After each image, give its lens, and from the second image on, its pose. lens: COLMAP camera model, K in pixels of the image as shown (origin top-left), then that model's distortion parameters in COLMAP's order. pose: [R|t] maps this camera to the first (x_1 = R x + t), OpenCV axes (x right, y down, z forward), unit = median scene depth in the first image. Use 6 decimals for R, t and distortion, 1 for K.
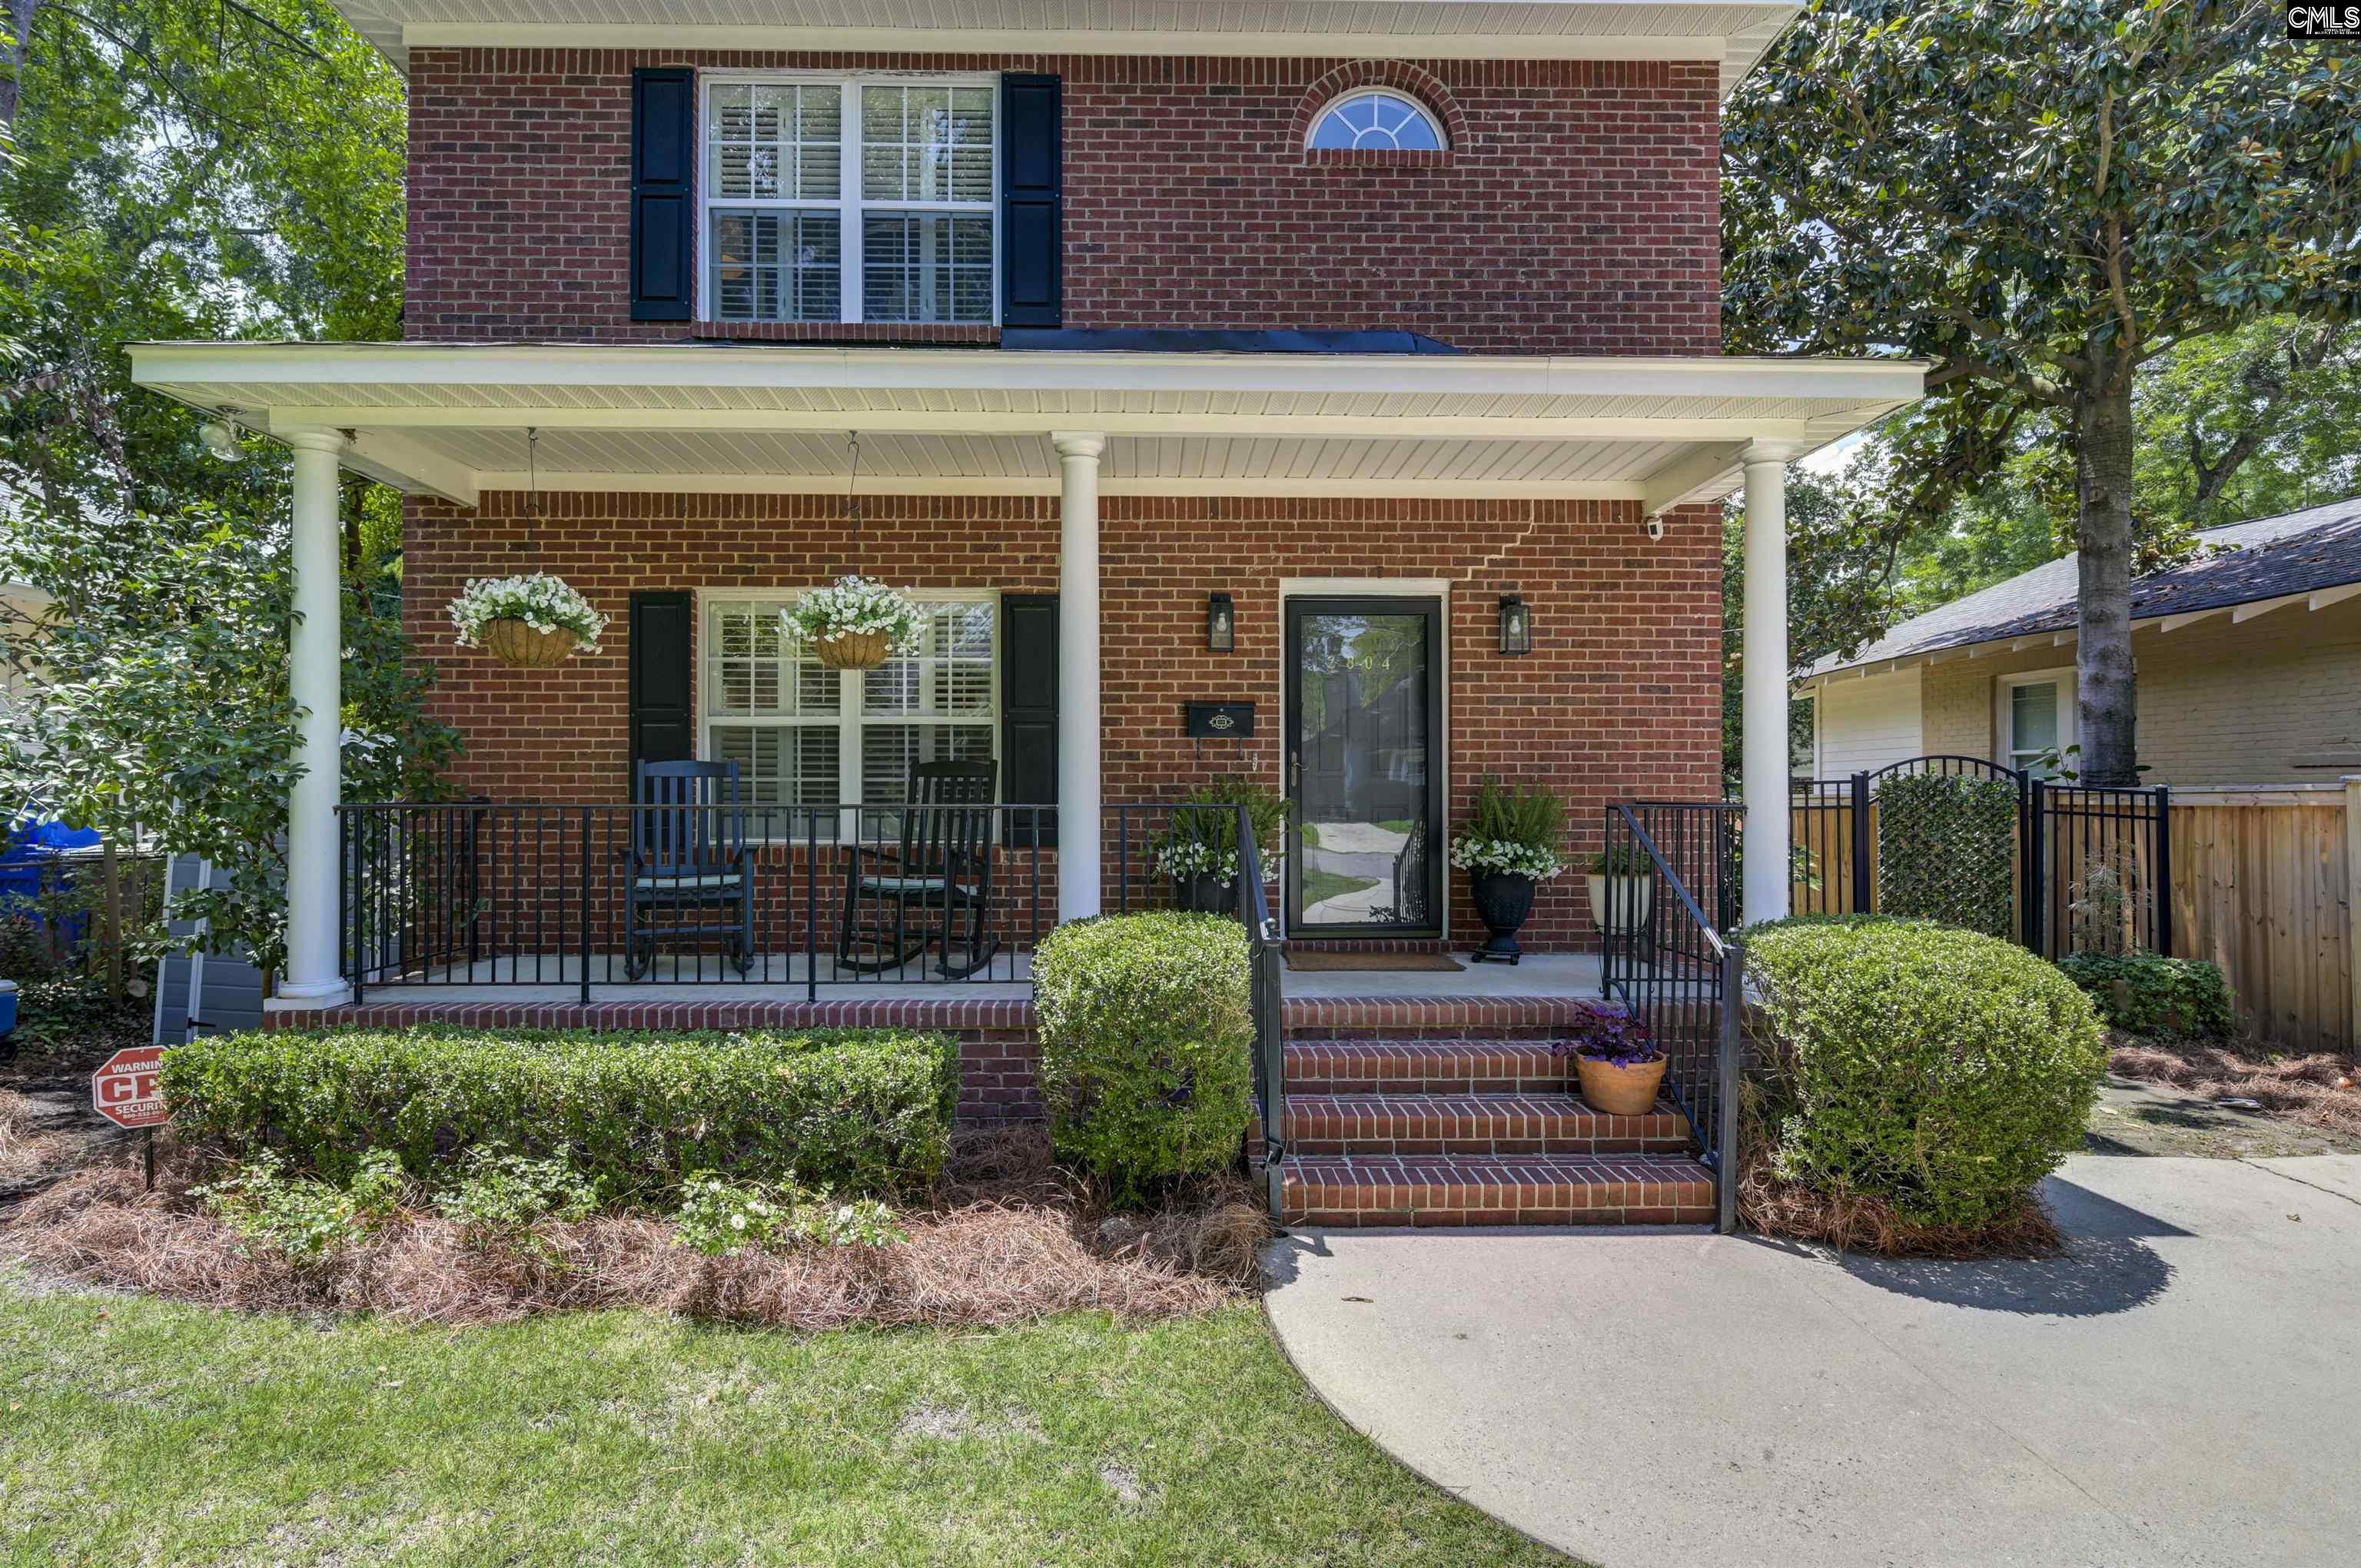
lens RADIAL K [[1138.7, 0, 1180.5], [0, 1138.7, 784.0], [0, 0, 1]] dist [-0.001385, -0.000228]
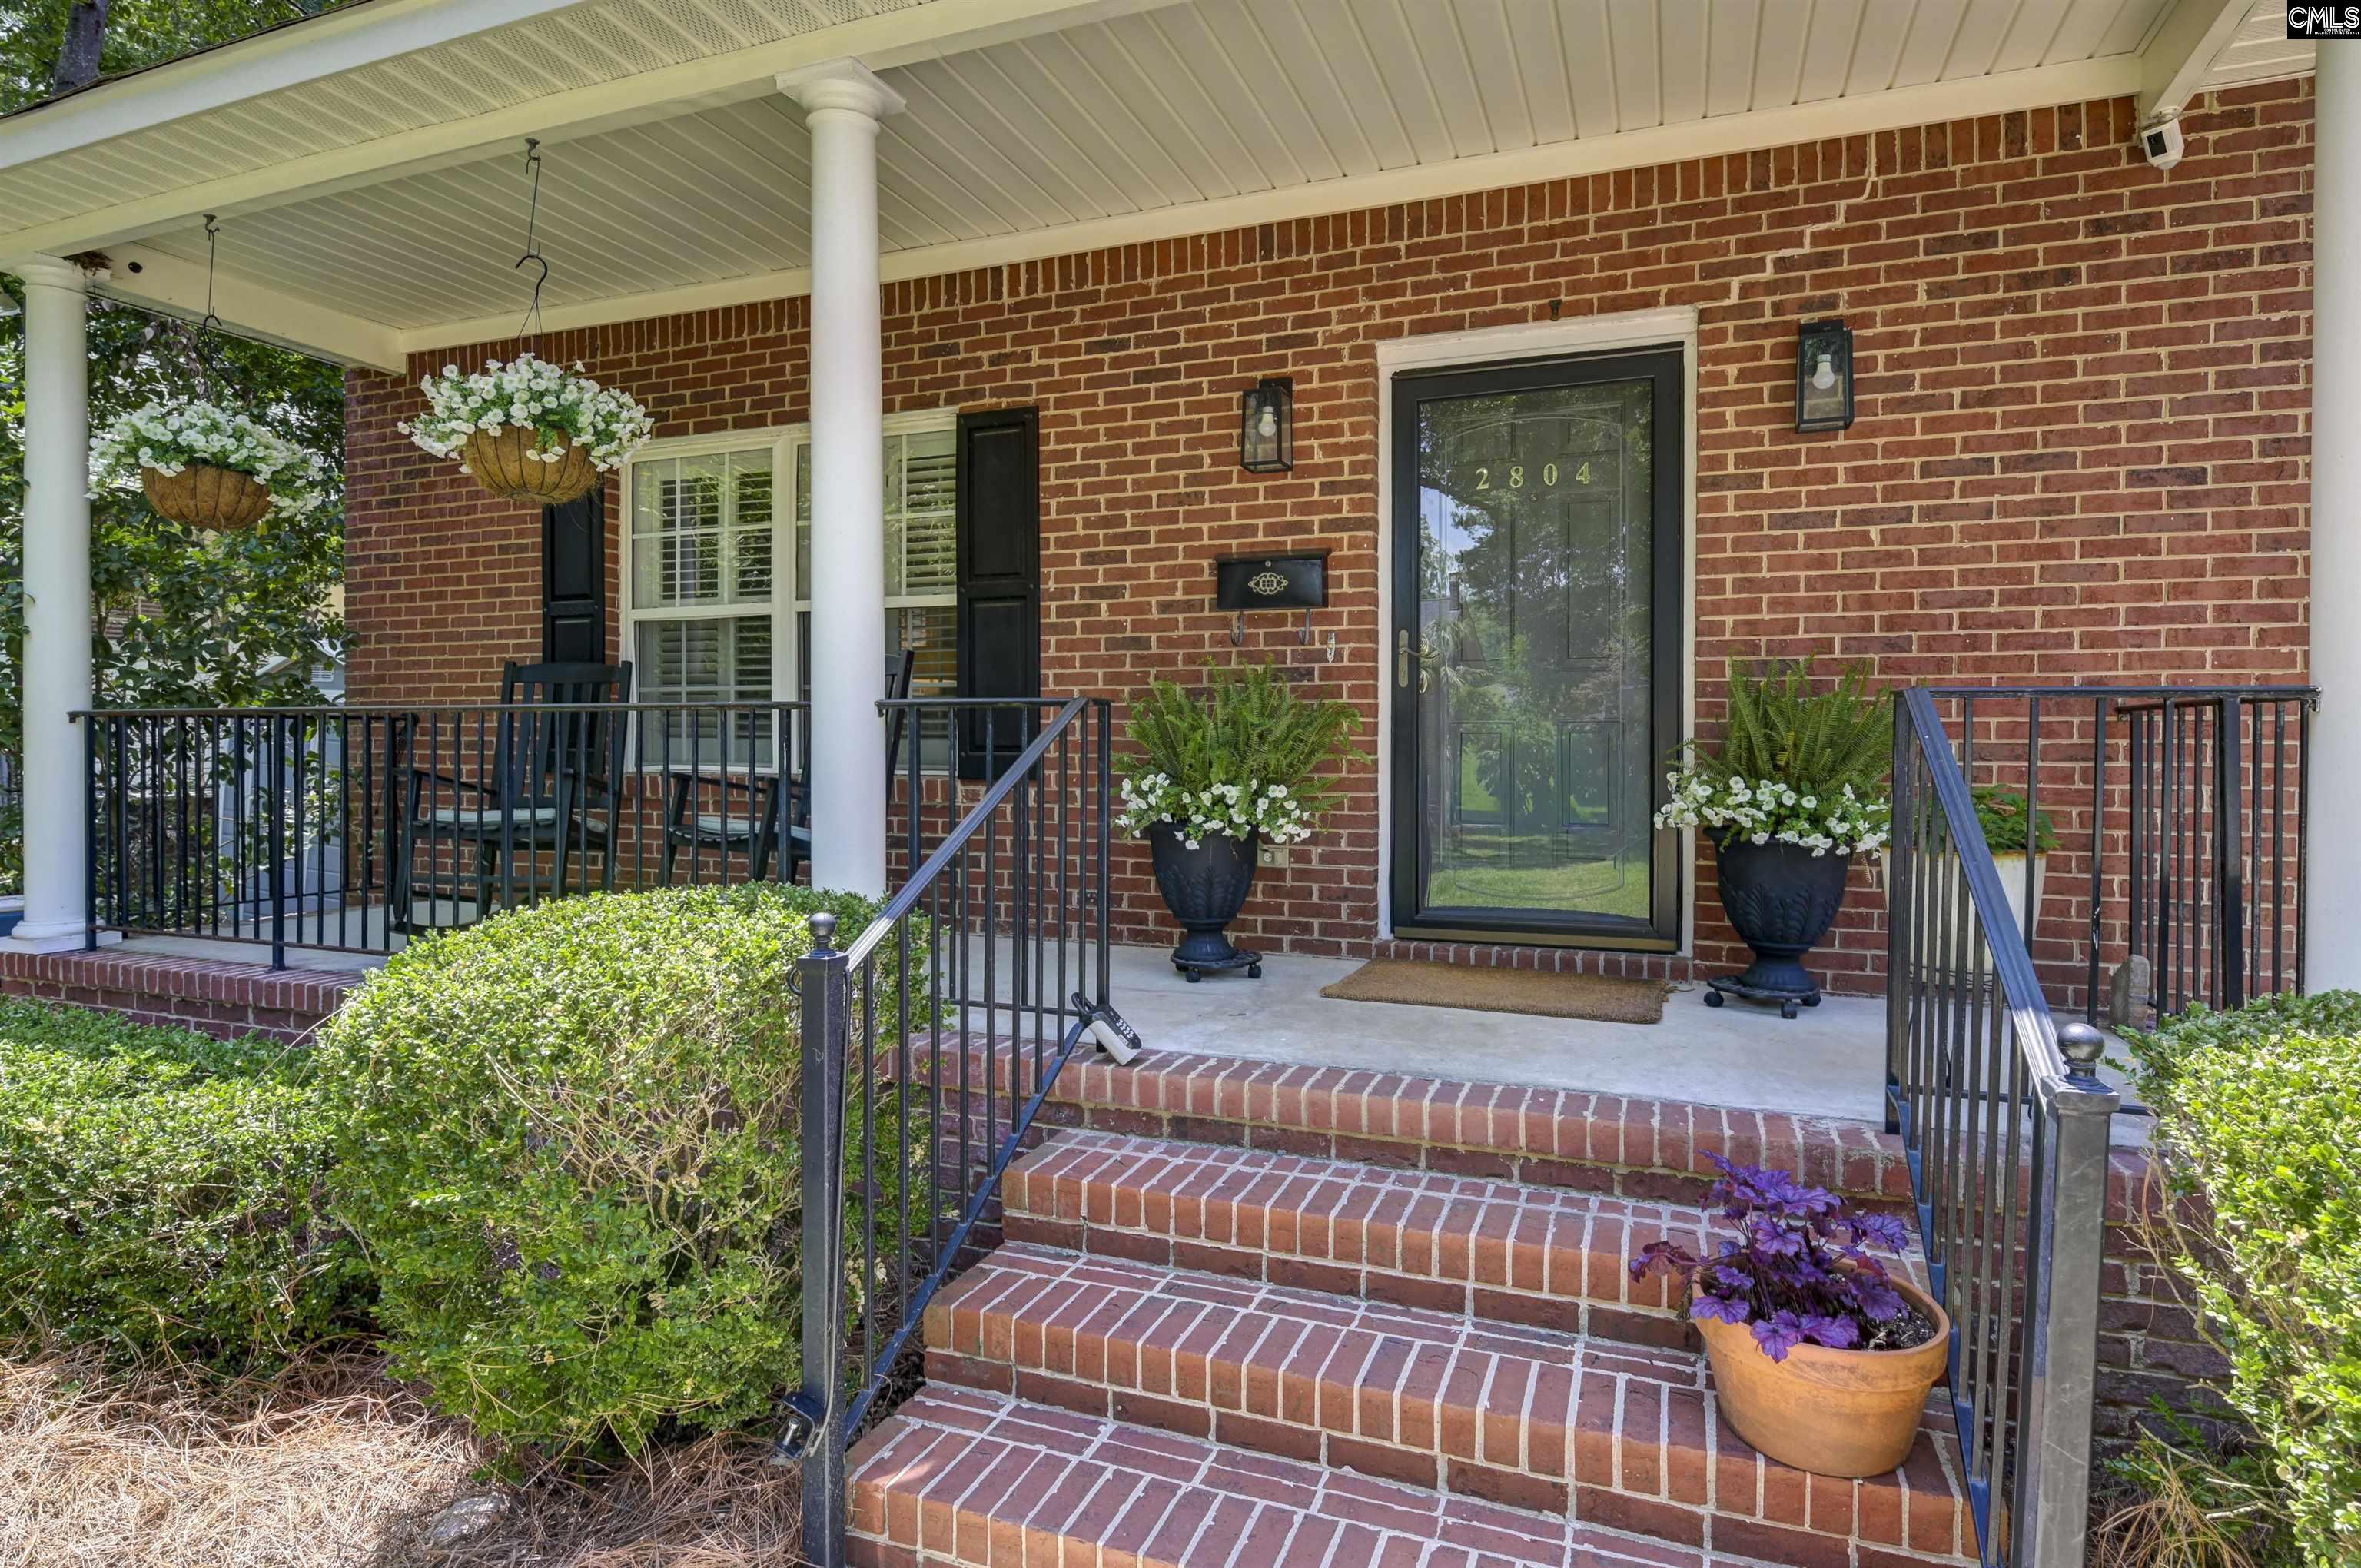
lens RADIAL K [[1176.9, 0, 1181.1], [0, 1176.9, 756.4], [0, 0, 1]] dist [0.003349, -0.008589]
pose [[0.912186, 0.003537, -0.409762, 0.252326], [0.002926, 0.999881, 0.015145, 0.029679], [0.409766, -0.015014, 0.912067, 0.387529]]
